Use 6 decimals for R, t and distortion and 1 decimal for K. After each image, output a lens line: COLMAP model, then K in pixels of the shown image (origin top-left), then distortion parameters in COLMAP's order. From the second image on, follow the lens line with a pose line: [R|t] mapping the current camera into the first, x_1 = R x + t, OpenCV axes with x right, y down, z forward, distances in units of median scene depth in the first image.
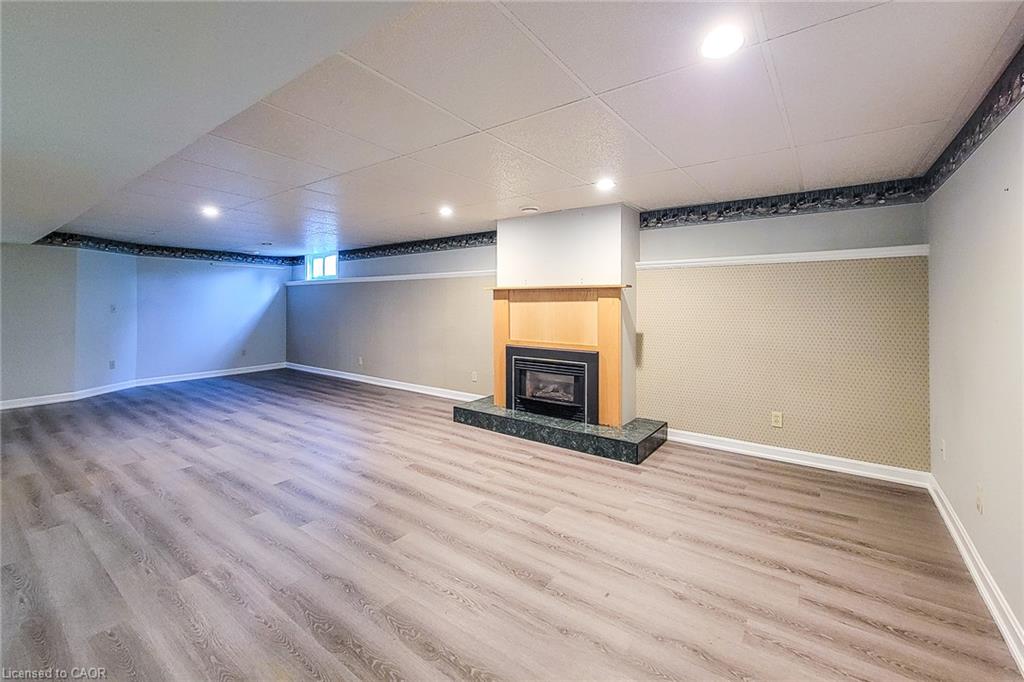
lens RADIAL K [[430.2, 0, 490.4], [0, 430.2, 300.3], [0, 0, 1]] dist [0.003454, -0.003818]
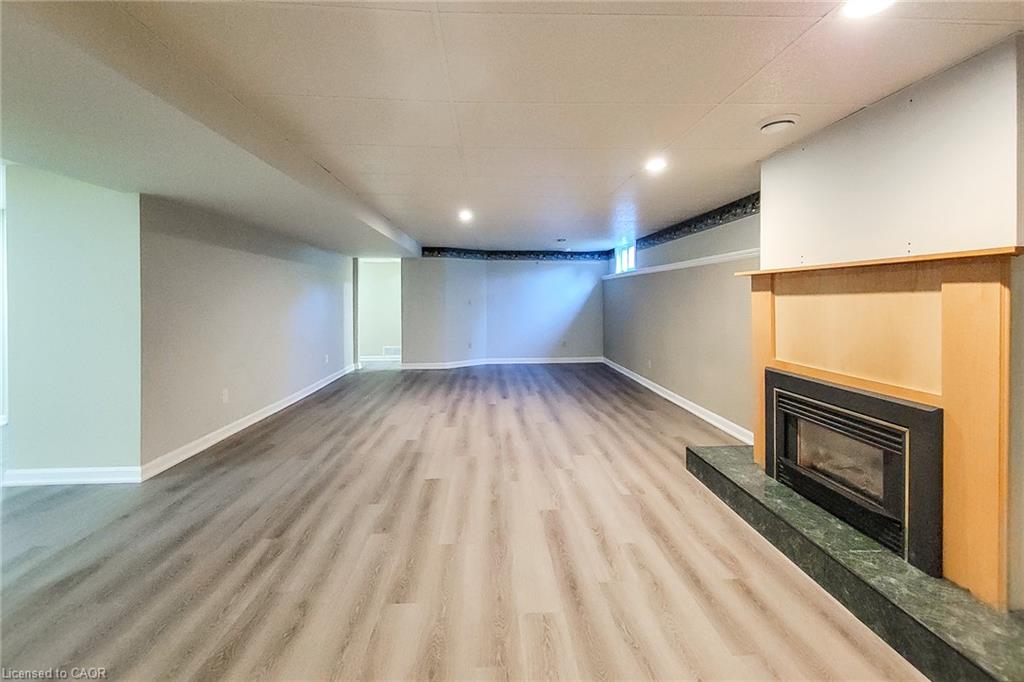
lens RADIAL K [[430.2, 0, 504.6], [0, 430.2, 304.0], [0, 0, 1]] dist [0.003454, -0.003818]
pose [[0.648934, 0.009688, -0.760783, 0.258690], [0.005691, 0.999829, 0.017586, 0.003846], [0.760823, -0.015742, 0.648768, 0.346993]]
